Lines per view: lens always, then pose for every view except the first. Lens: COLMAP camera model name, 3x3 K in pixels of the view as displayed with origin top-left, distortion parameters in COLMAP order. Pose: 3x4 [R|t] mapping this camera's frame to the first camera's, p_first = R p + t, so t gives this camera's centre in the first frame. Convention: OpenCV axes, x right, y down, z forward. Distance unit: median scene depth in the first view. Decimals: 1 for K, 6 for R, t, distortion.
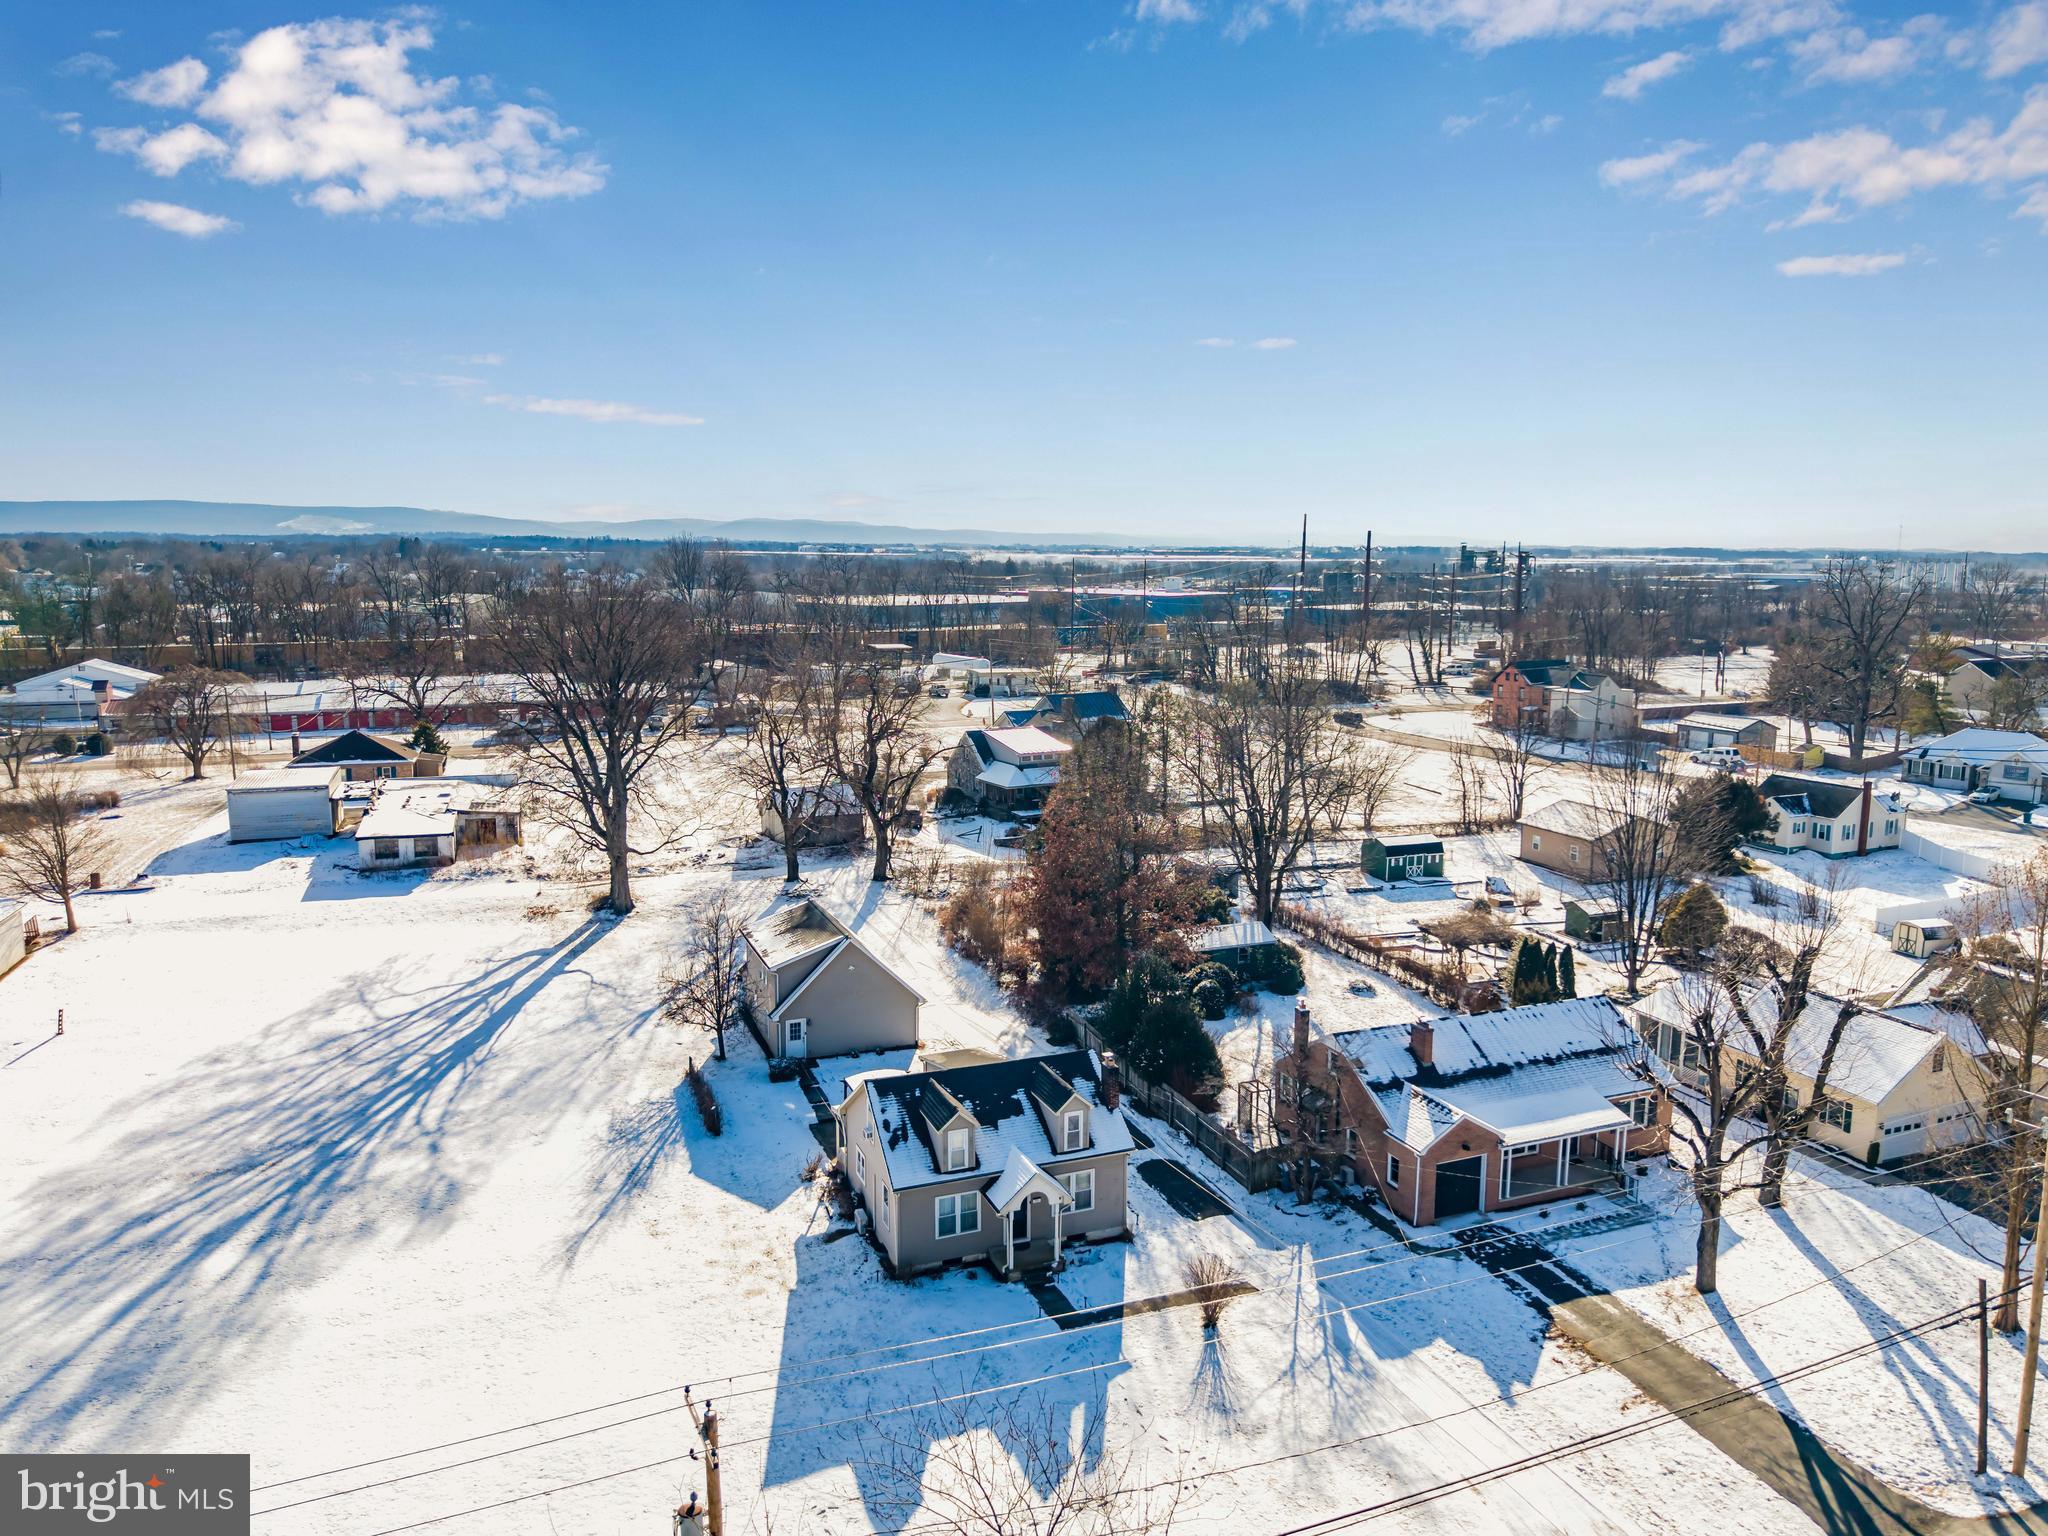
lens RADIAL K [[1443.9, 0, 1128.6], [0, 1443.9, 723.4], [0, 0, 1]] dist [0.052899, -0.068944]
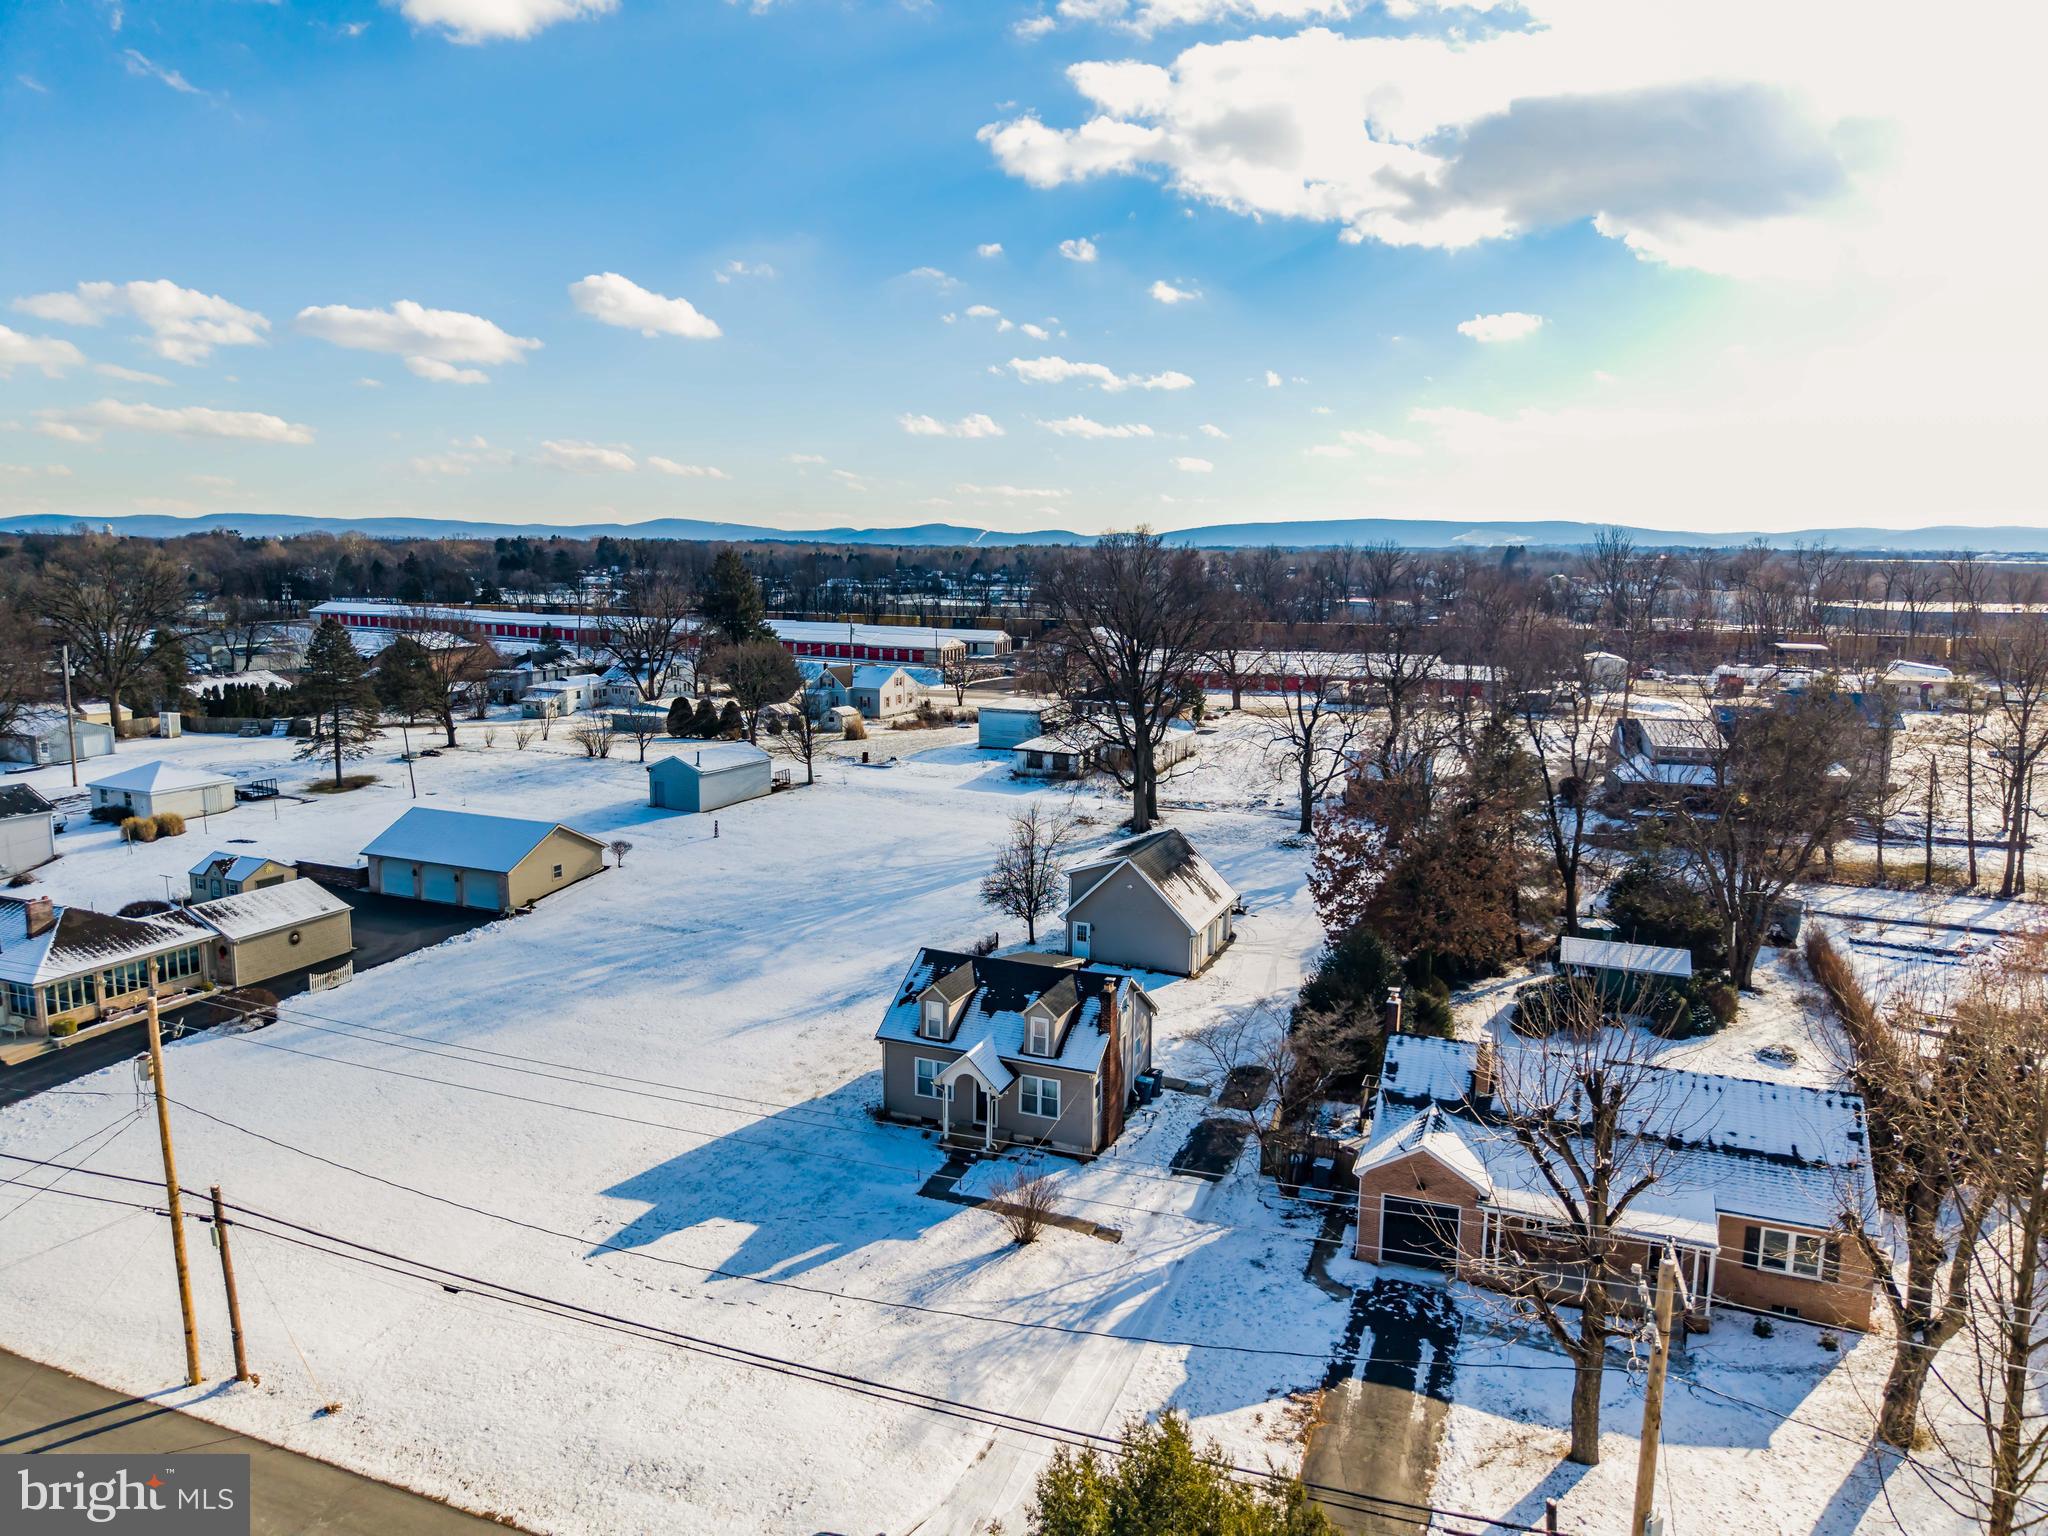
lens RADIAL K [[1413.9, 0, 1024.0], [0, 1413.9, 768.0], [0, 0, 1]] dist [0.053636, -0.071265]
pose [[0.684612, 0.107217, -0.720979, 0.610874], [-0.089082, 0.994015, 0.063232, 0.030977], [0.723443, 0.020937, 0.690066, 0.286844]]
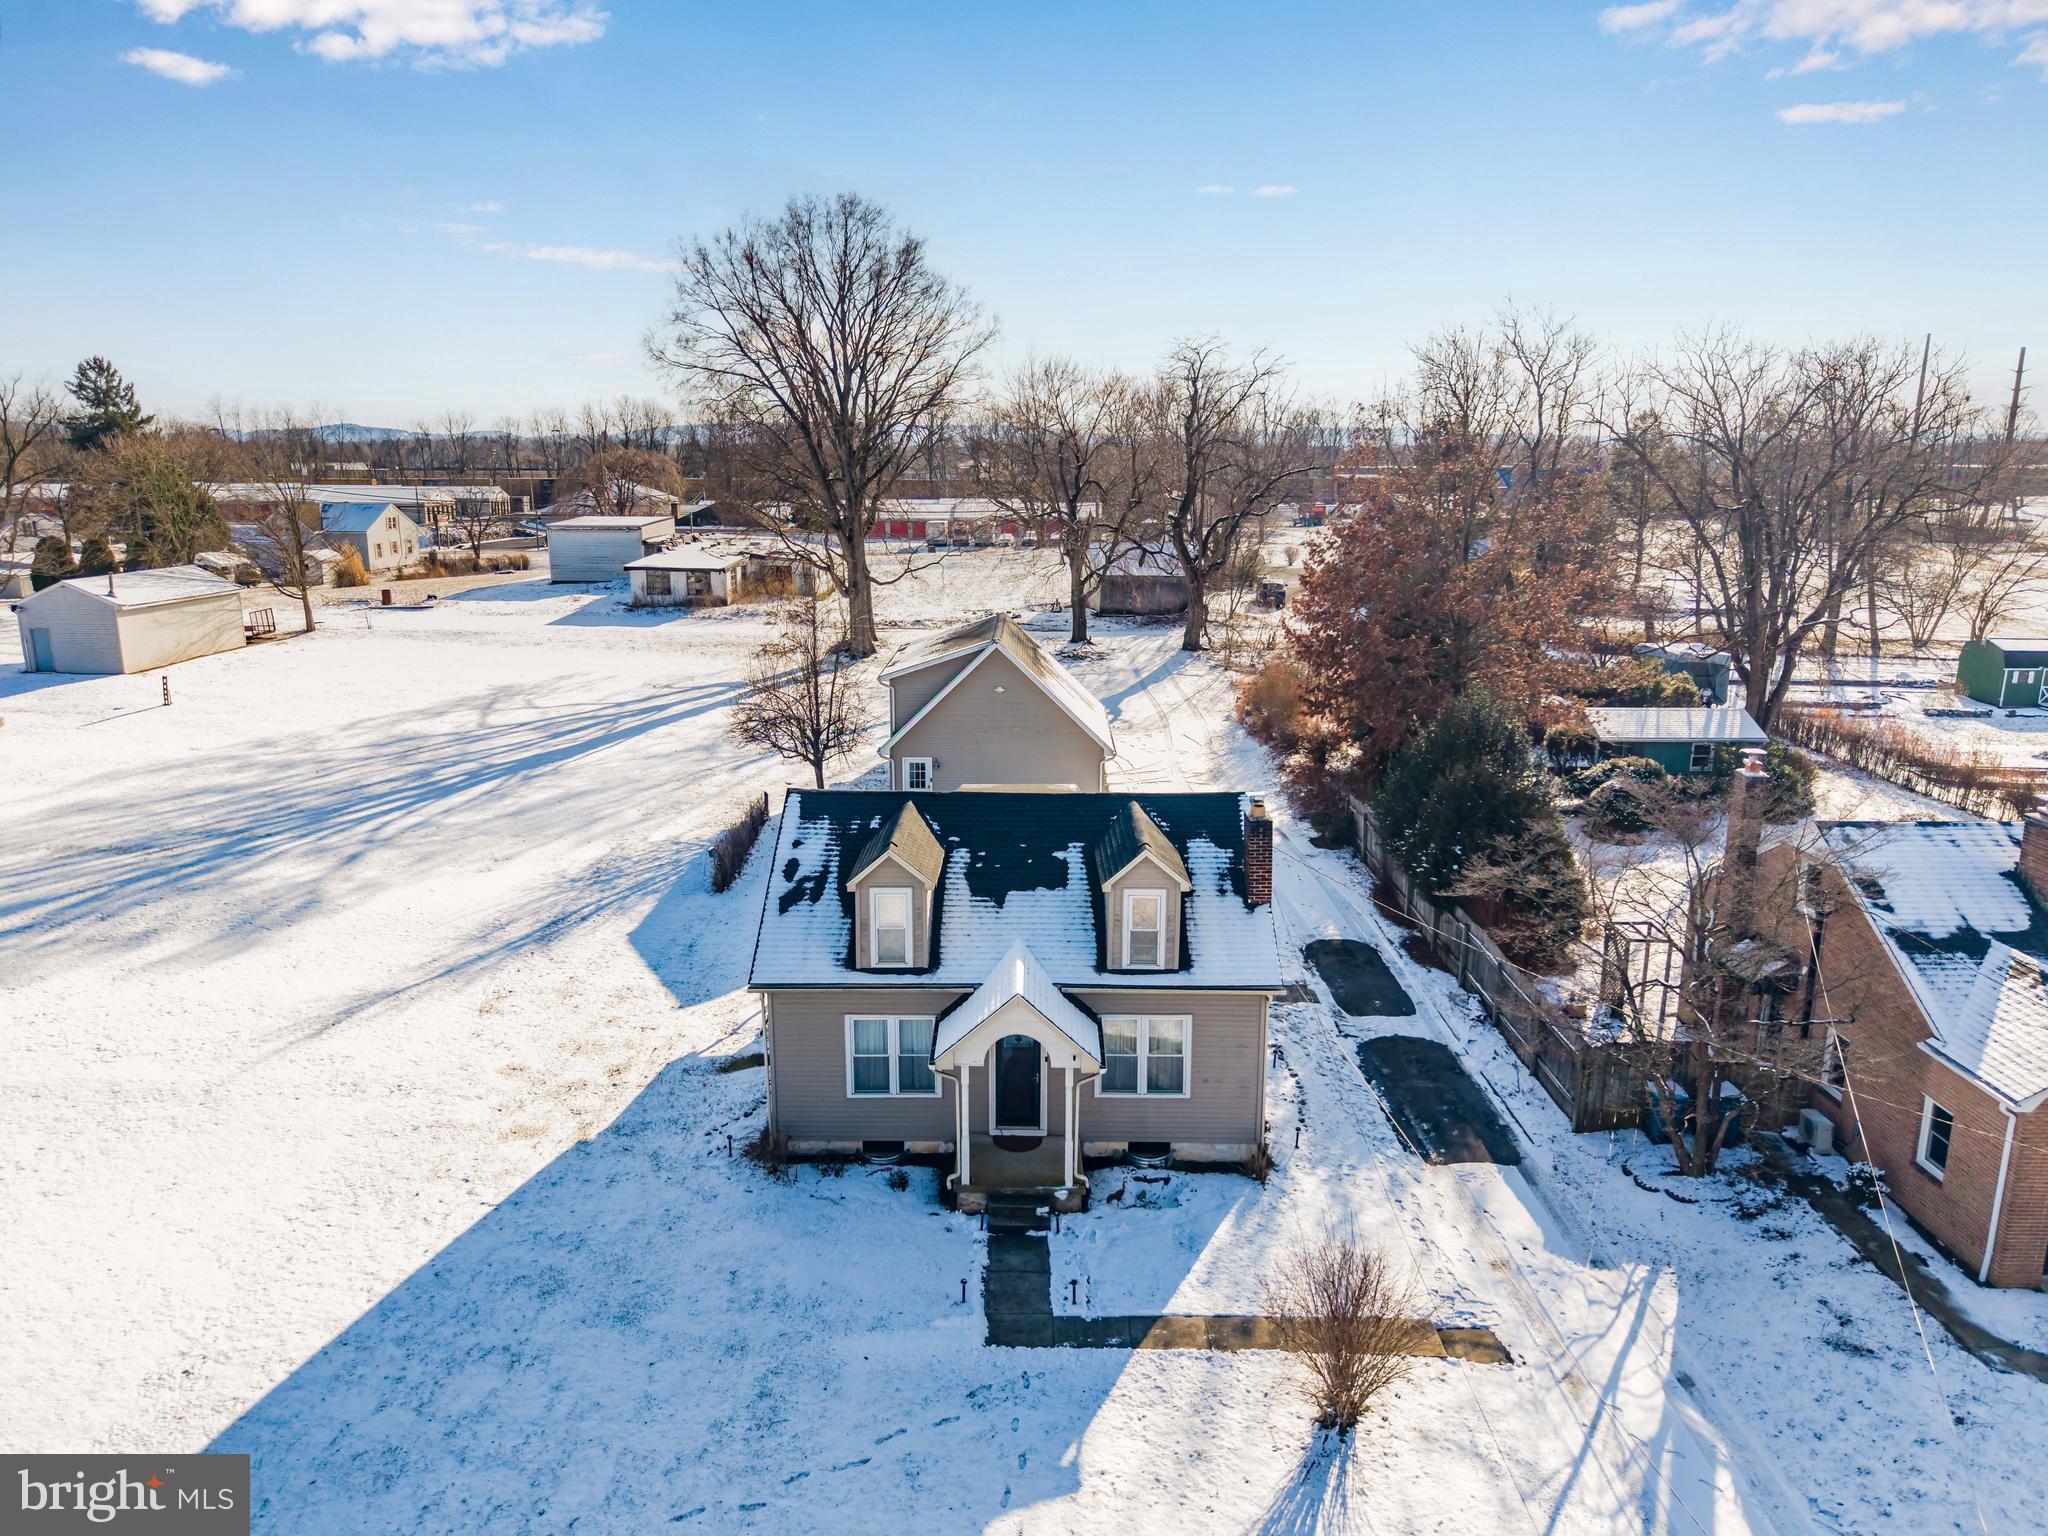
lens RADIAL K [[1408.7, 0, 1051.3], [0, 1408.7, 764.6], [0, 0, 1]] dist [0.043649, -0.061916]
pose [[0.911183, 0.076294, -0.404877, 0.109165], [-0.037735, 0.994028, 0.102391, 0.171632], [0.410271, -0.078019, 0.908620, 0.542178]]
